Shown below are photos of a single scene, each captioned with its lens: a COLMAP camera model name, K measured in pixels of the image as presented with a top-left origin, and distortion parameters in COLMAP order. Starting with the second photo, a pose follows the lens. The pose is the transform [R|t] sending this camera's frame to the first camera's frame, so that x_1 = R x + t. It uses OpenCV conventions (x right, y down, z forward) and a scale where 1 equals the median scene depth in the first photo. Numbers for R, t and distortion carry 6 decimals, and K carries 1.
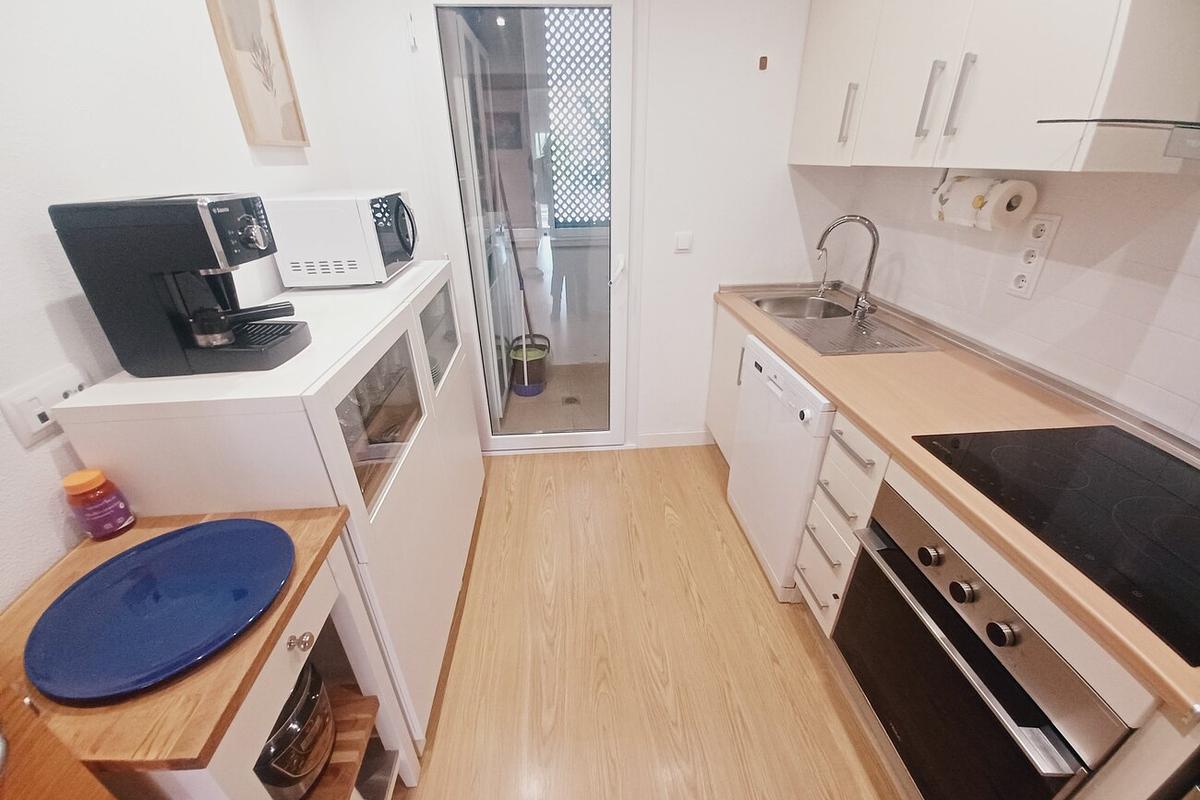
lens RADIAL K [[473.4, 0, 594.4], [0, 473.4, 411.6], [0, 0, 1]] dist [0.011926, -0.014222]
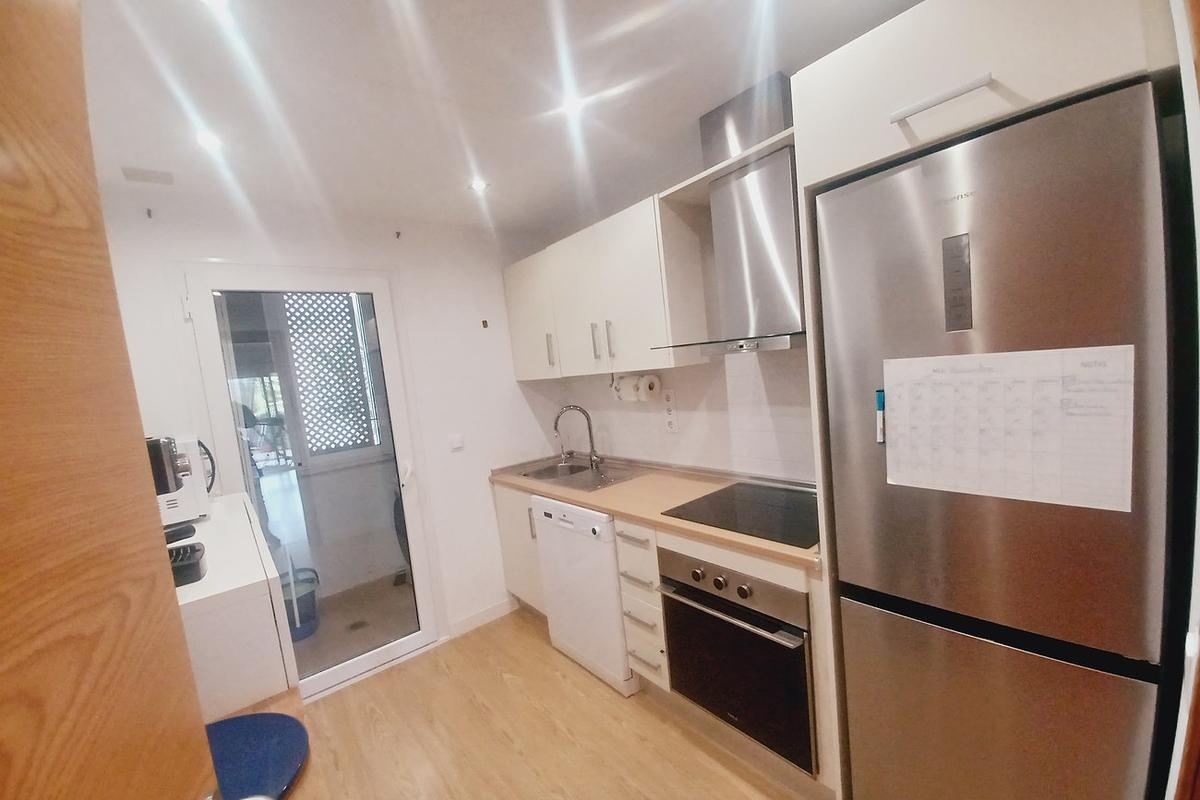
lens RADIAL K [[473.4, 0, 594.4], [0, 473.4, 411.6], [0, 0, 1]] dist [0.011926, -0.014222]
pose [[0.824045, -0.126905, 0.552128, -0.271455], [0.345709, 0.884736, -0.312613, 0.121895], [-0.448815, 0.448482, 0.772935, -0.232964]]
